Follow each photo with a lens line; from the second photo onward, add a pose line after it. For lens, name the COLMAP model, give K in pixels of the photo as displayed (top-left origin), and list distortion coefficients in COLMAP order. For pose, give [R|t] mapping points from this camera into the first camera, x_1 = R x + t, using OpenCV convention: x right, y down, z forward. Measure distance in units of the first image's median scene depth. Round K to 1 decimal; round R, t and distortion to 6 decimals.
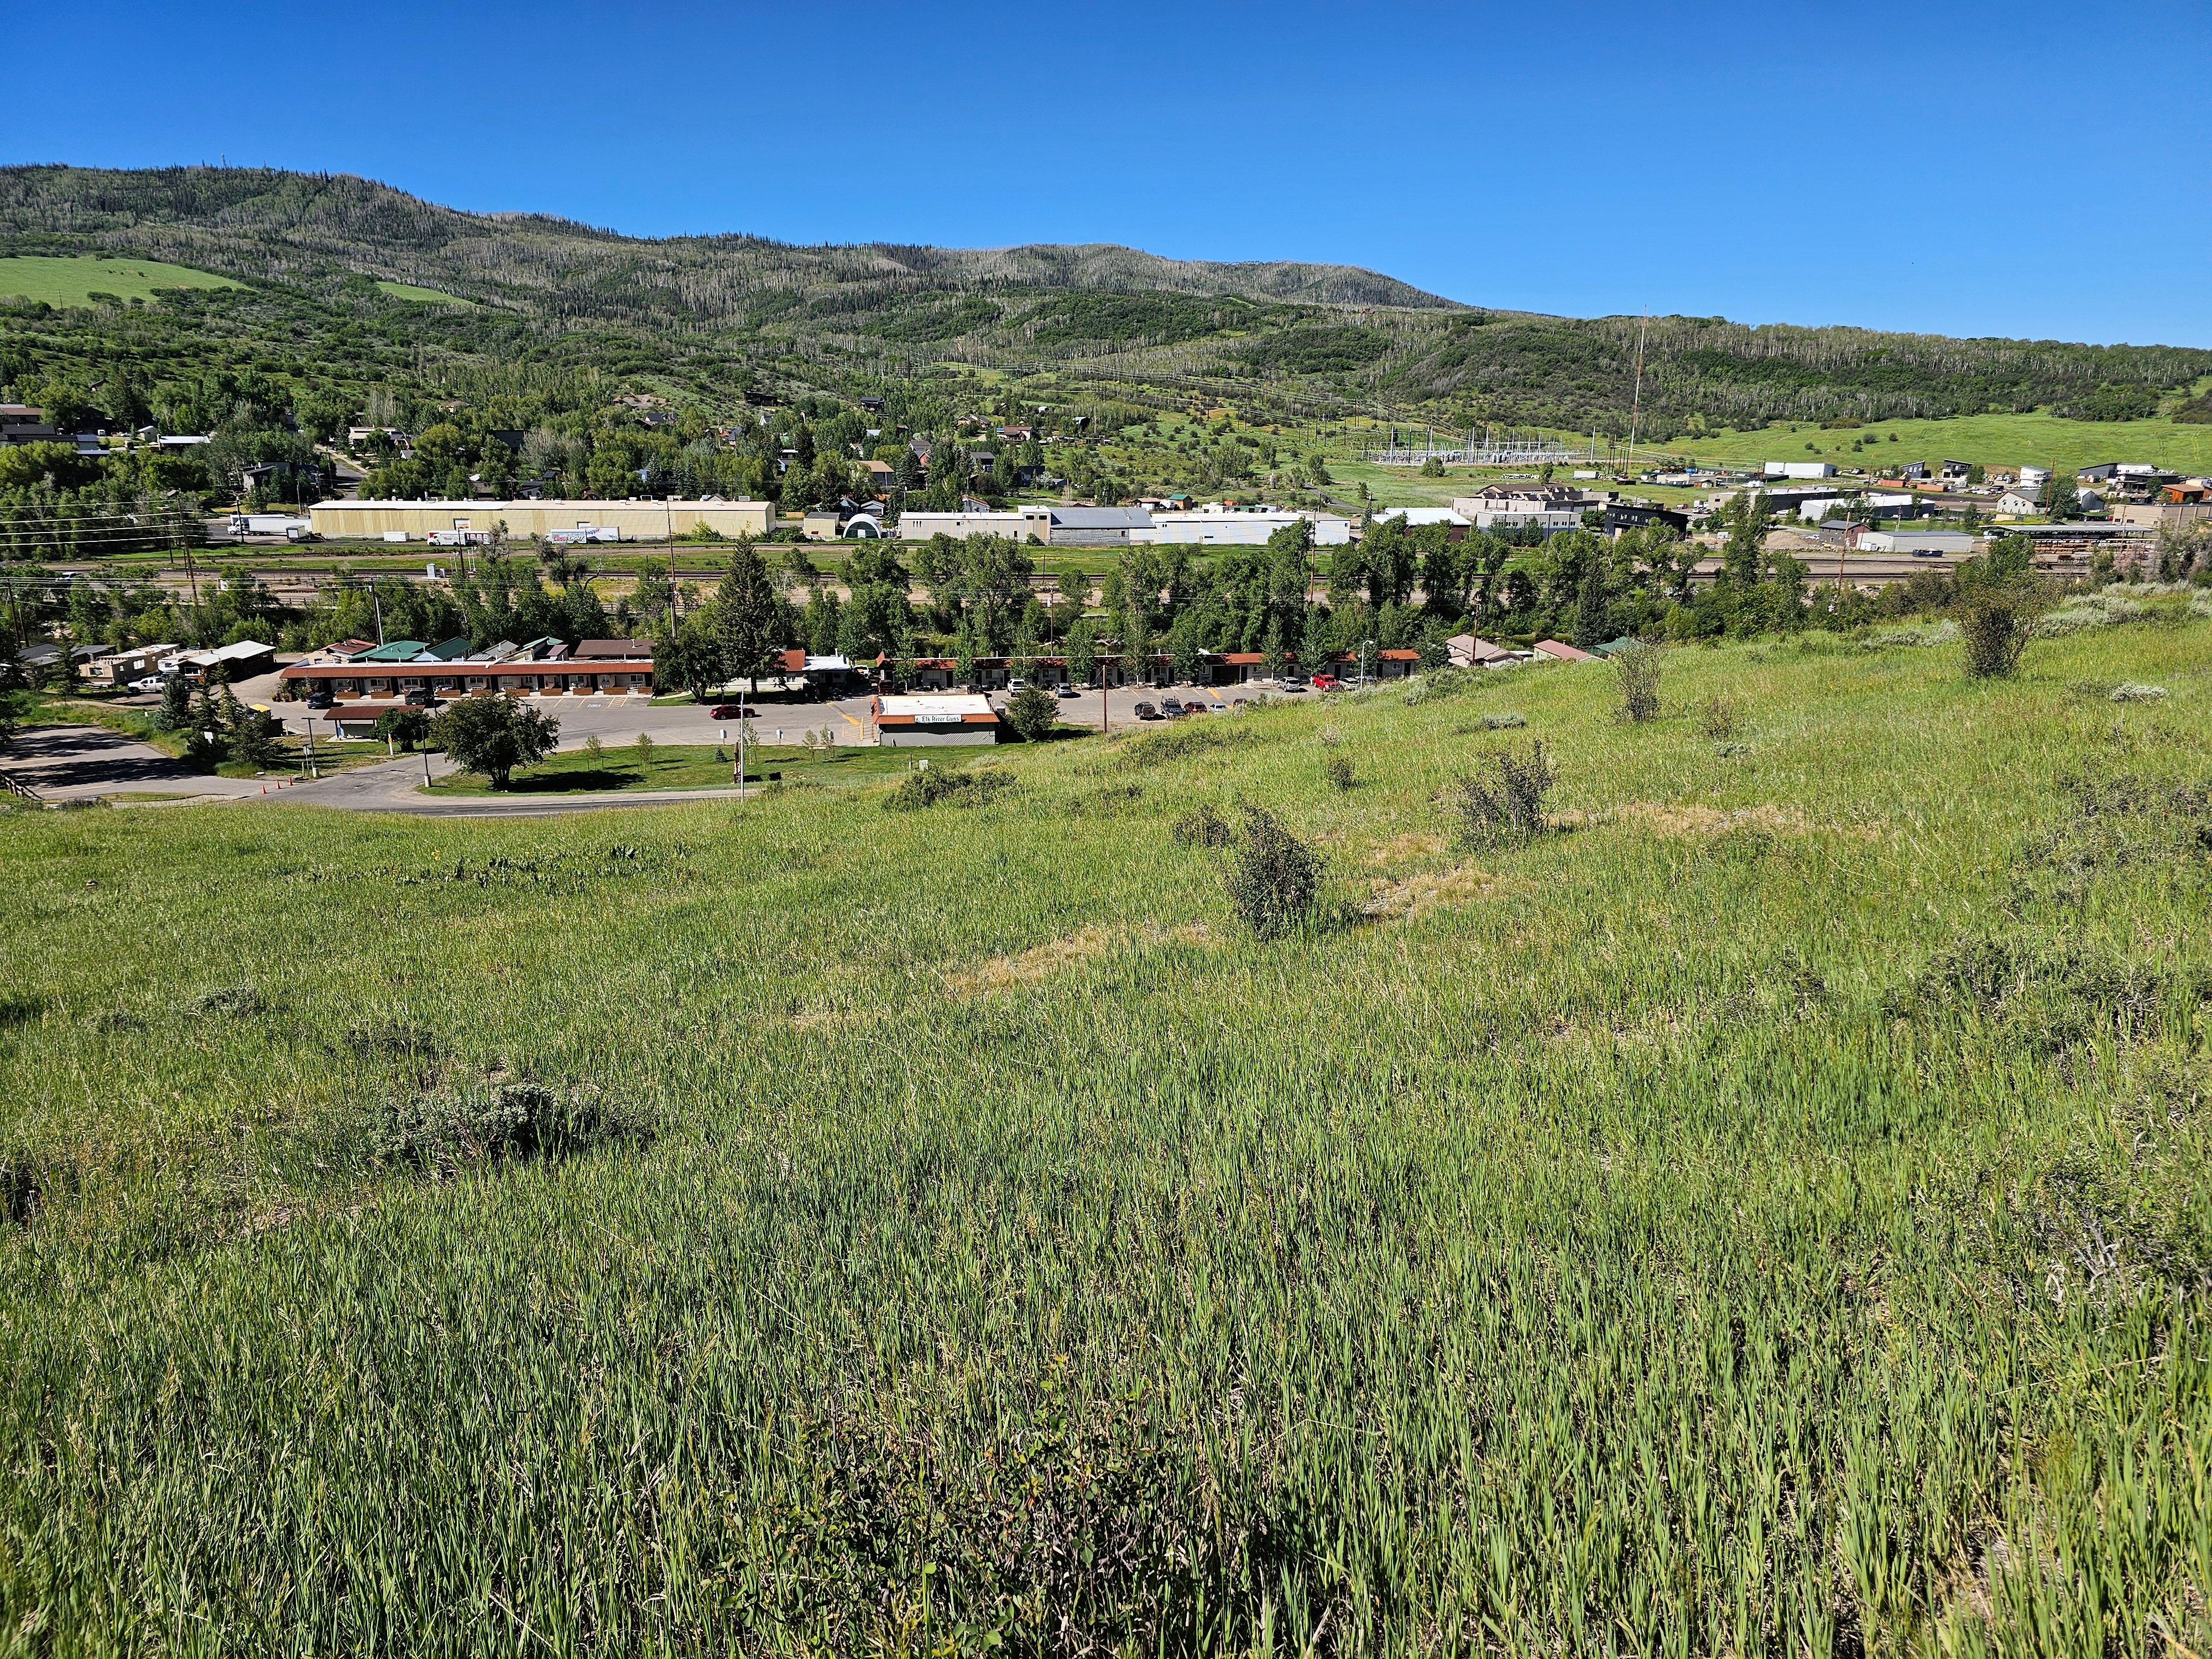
lens RADIAL K [[1472.5, 0, 1095.8], [0, 1472.5, 826.7], [0, 0, 1]] dist [0.070142, -0.066091]
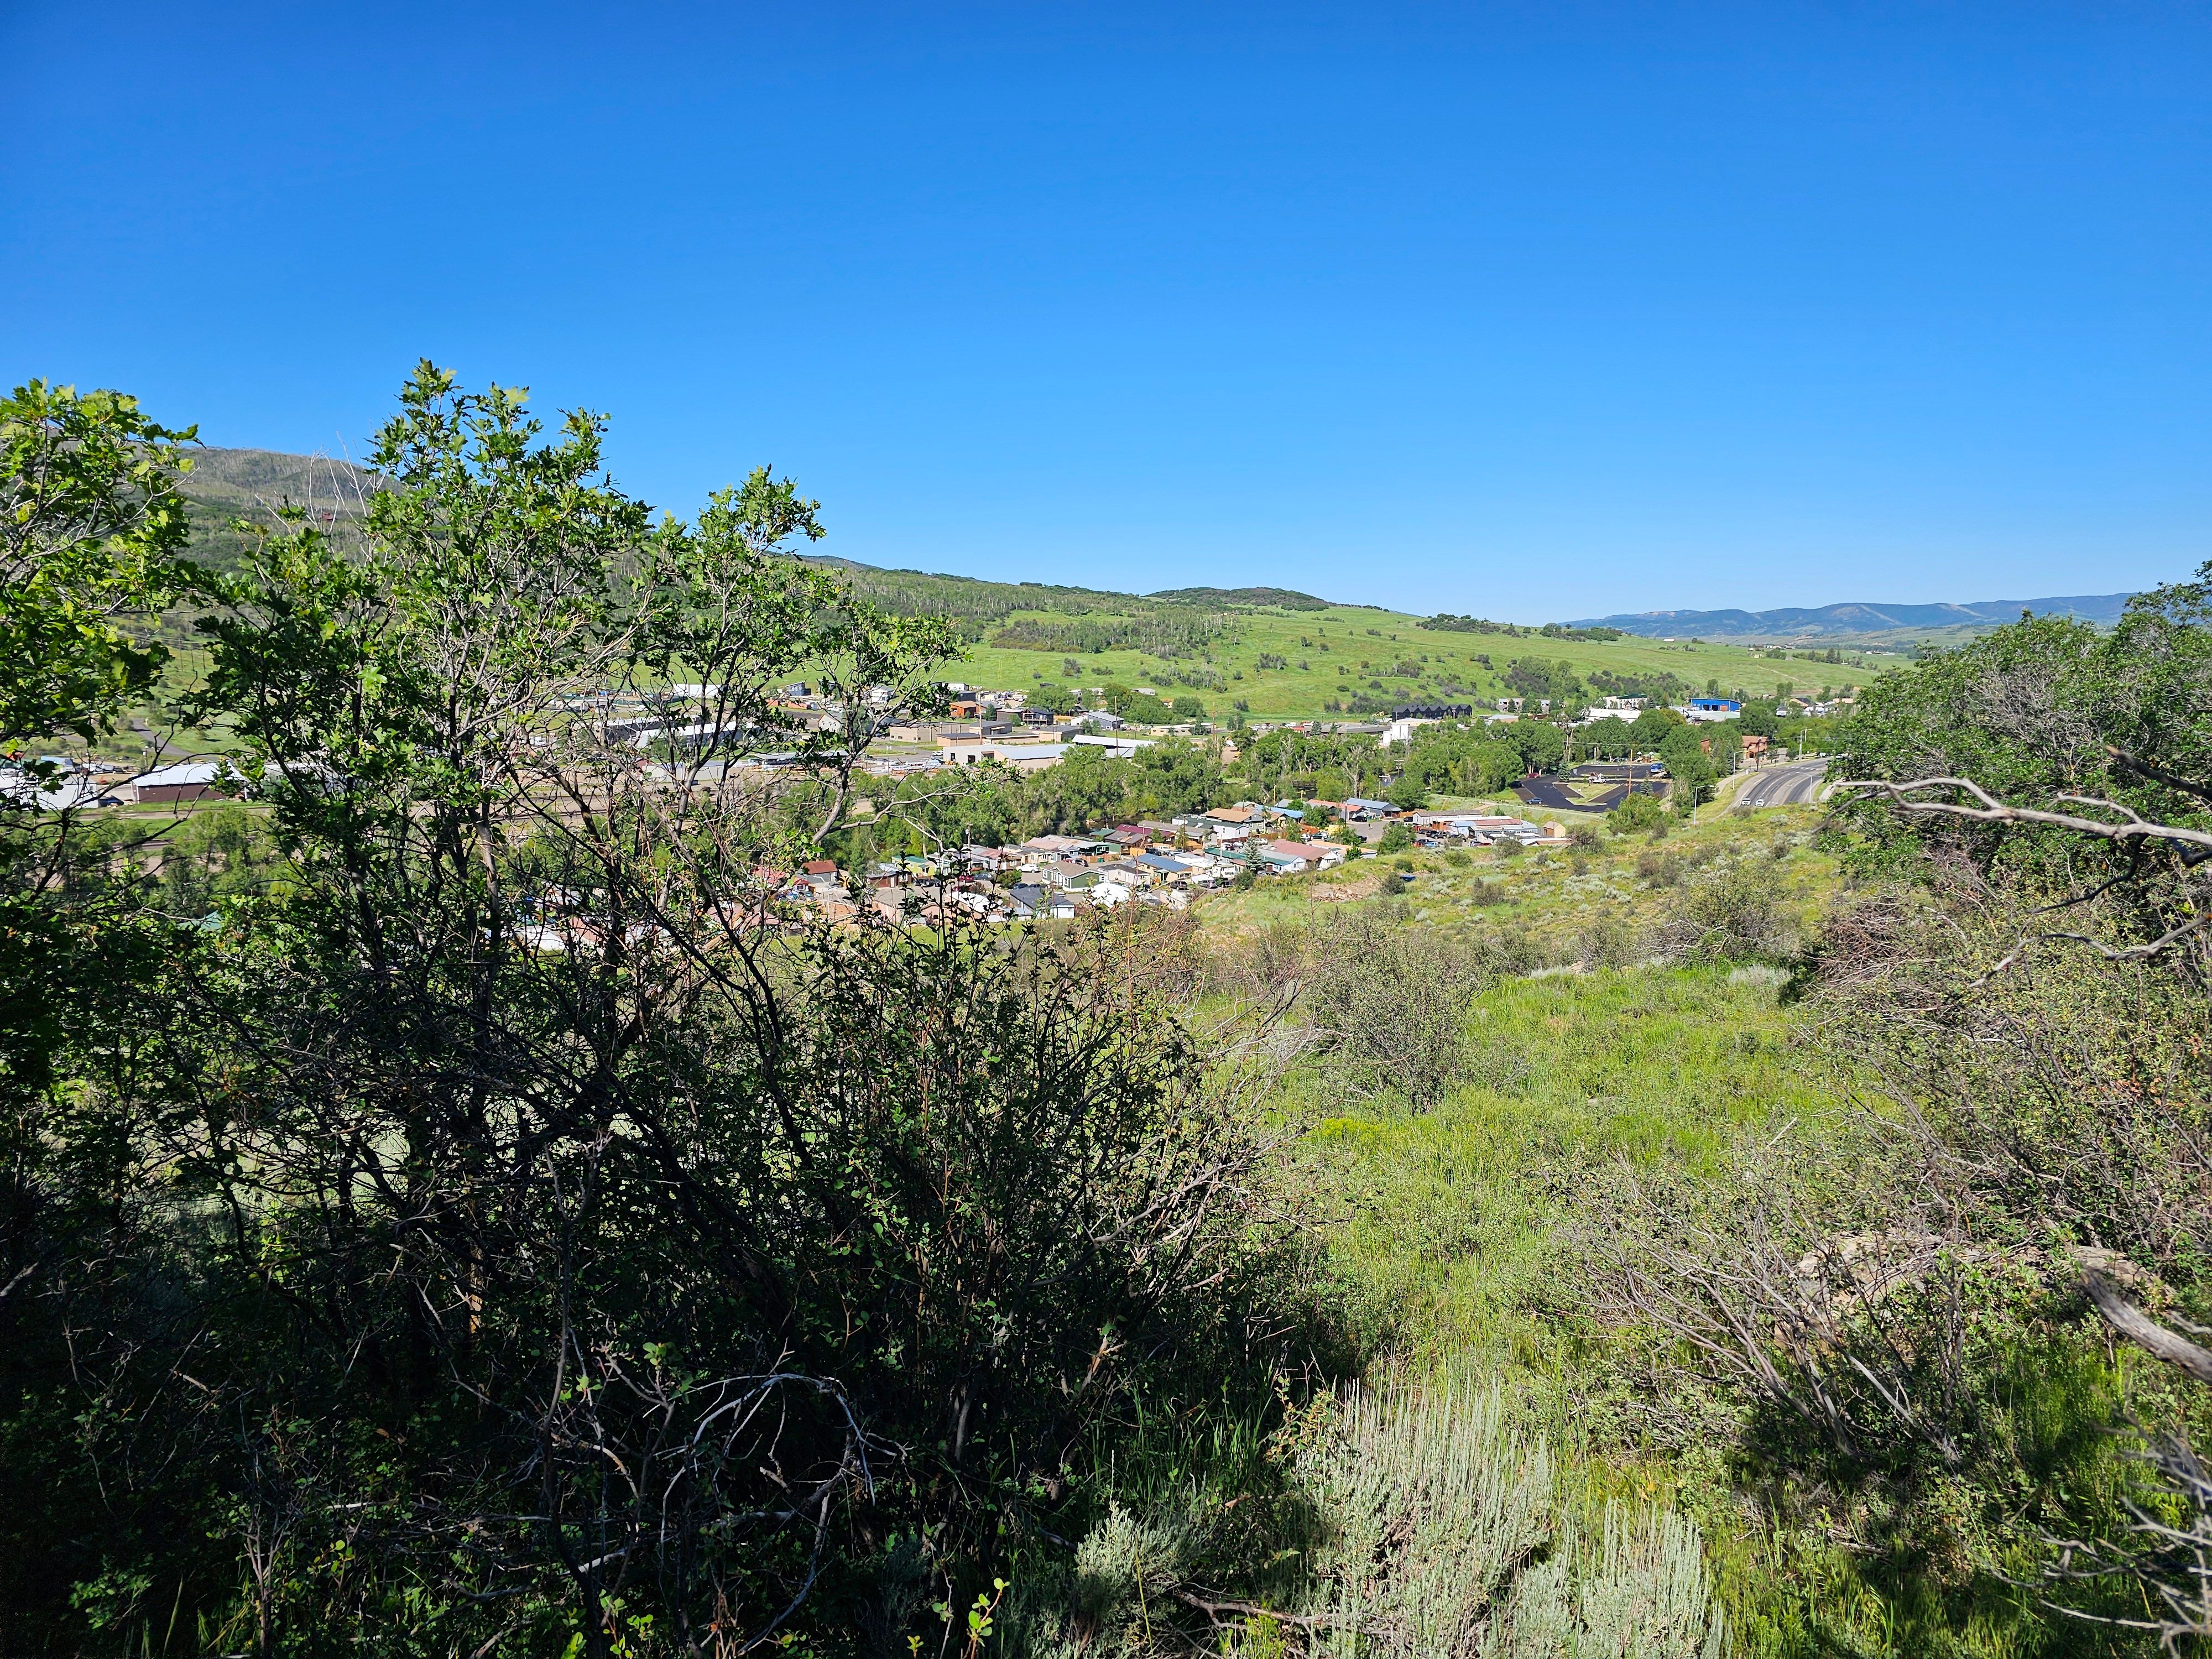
lens RADIAL K [[1472.5, 0, 1134.6], [0, 1472.5, 835.8], [0, 0, 1]] dist [0.070142, -0.066091]
pose [[0.812055, -0.083197, 0.577620, 0.071481], [0.151187, 0.985986, -0.070533, 0.000097], [-0.563657, 0.144605, 0.813253, -0.085195]]
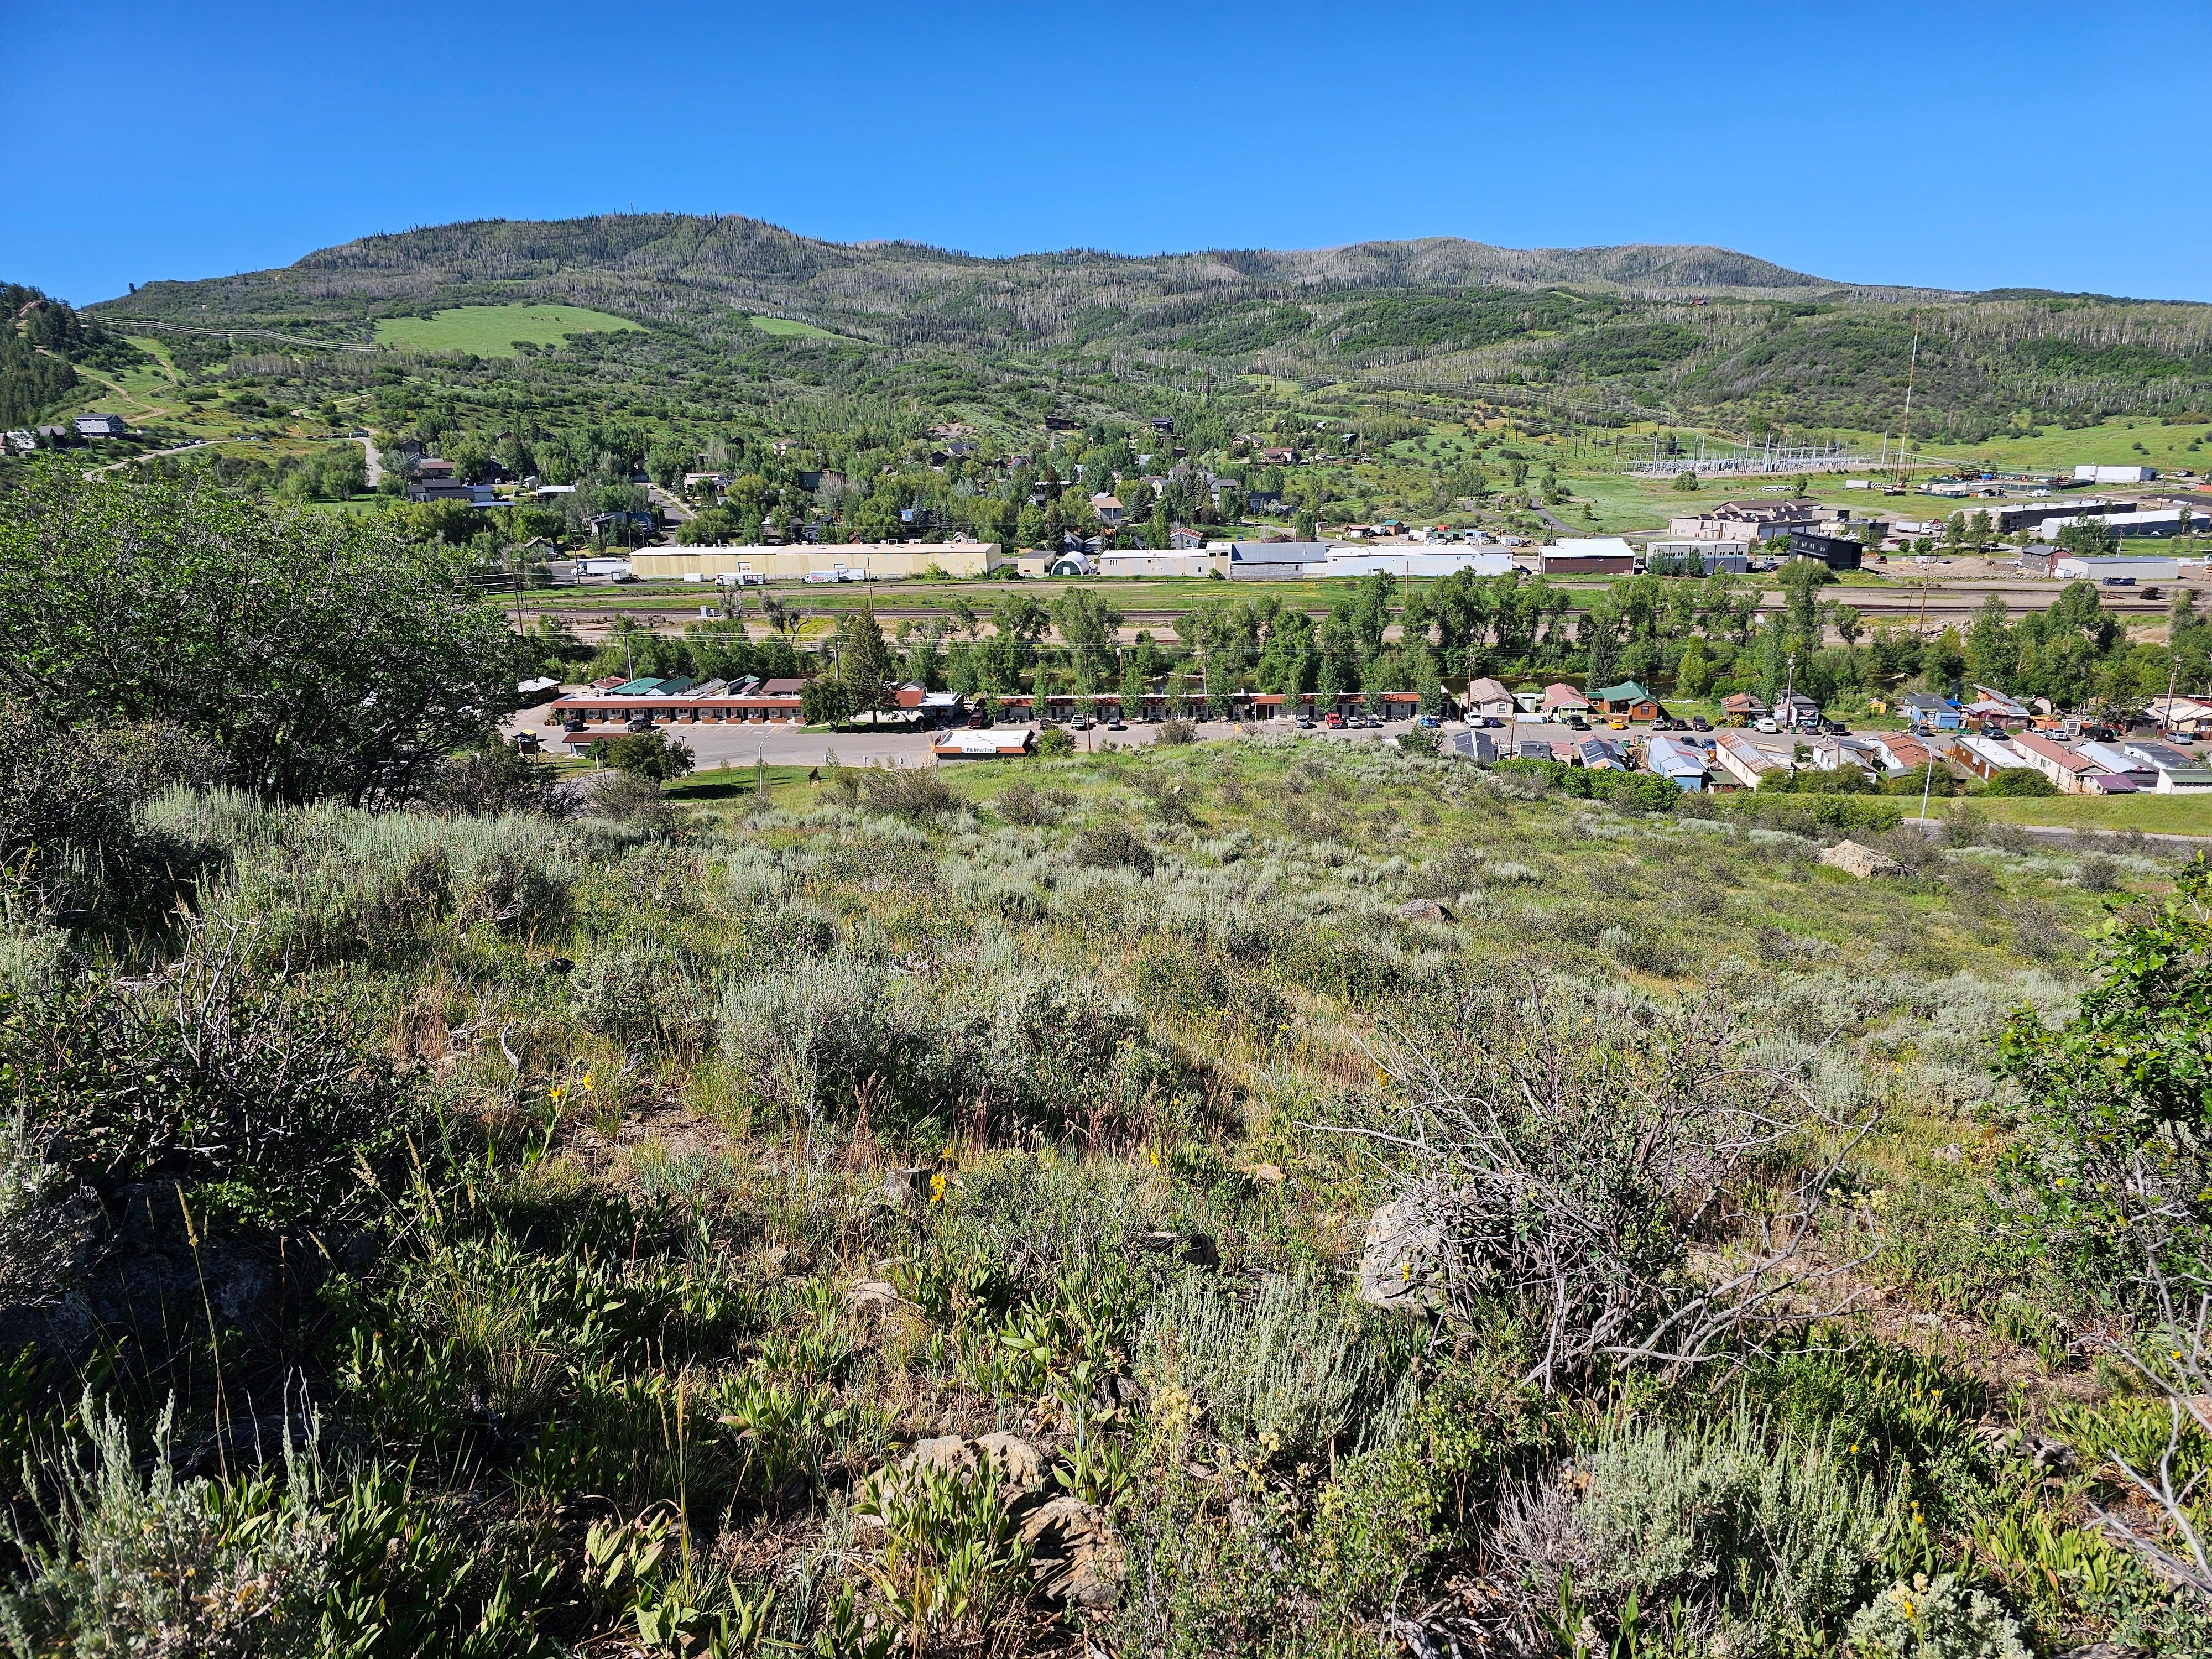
lens RADIAL K [[1472.5, 0, 1118.2], [0, 1472.5, 834.2], [0, 0, 1]] dist [0.070142, -0.066091]
pose [[0.978128, 0.030813, -0.205707, 0.055140], [-0.029345, 0.999517, 0.010183, -0.002720], [0.205921, -0.003924, 0.978561, -0.051519]]
